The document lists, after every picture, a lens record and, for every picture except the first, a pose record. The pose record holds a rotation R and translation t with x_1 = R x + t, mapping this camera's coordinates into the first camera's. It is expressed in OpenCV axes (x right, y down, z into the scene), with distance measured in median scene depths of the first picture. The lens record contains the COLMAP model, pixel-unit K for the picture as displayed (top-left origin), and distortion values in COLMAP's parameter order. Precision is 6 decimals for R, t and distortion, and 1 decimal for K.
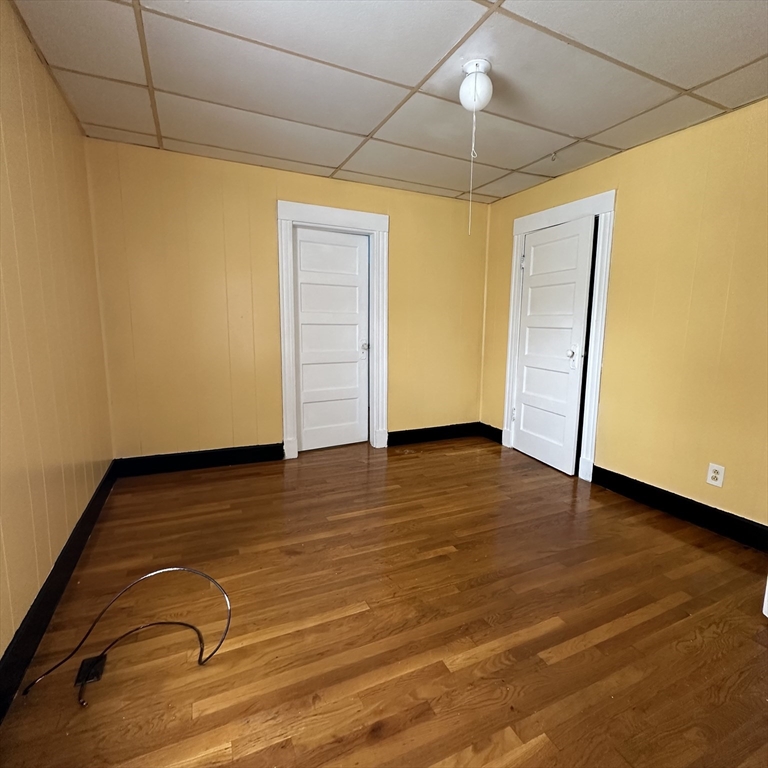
lens RADIAL K [[408.7, 0, 384.6], [0, 408.7, 383.6], [0, 0, 1]] dist [-0.000337, -0.003297]
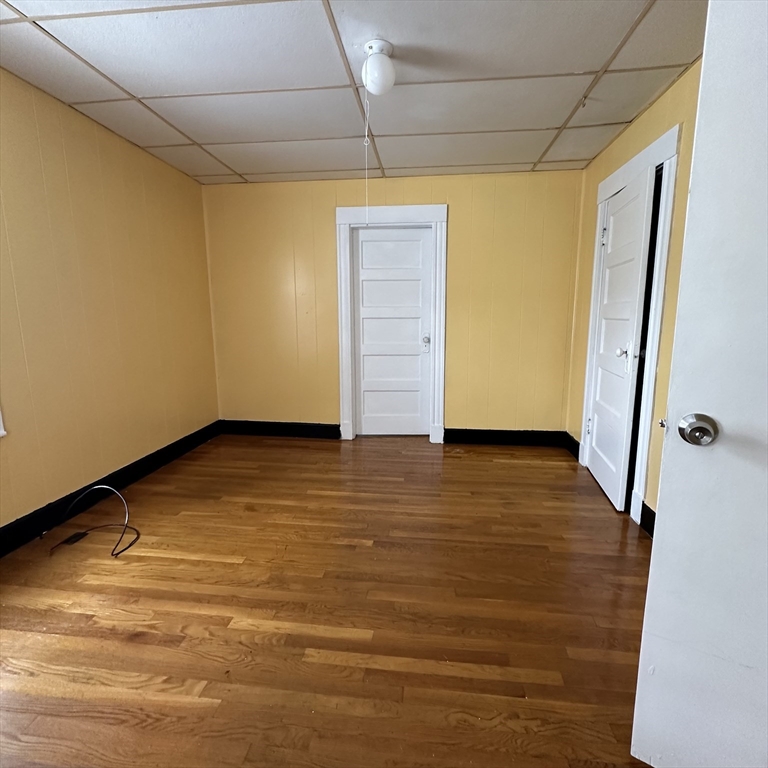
lens RADIAL K [[408.7, 0, 384.5], [0, 408.7, 383.4], [0, 0, 1]] dist [-0.000337, -0.003297]
pose [[0.852371, 0.070482, -0.518167, 0.556743], [-0.062816, 0.997501, 0.032351, -0.014849], [0.519152, 0.004974, 0.854668, 0.134771]]
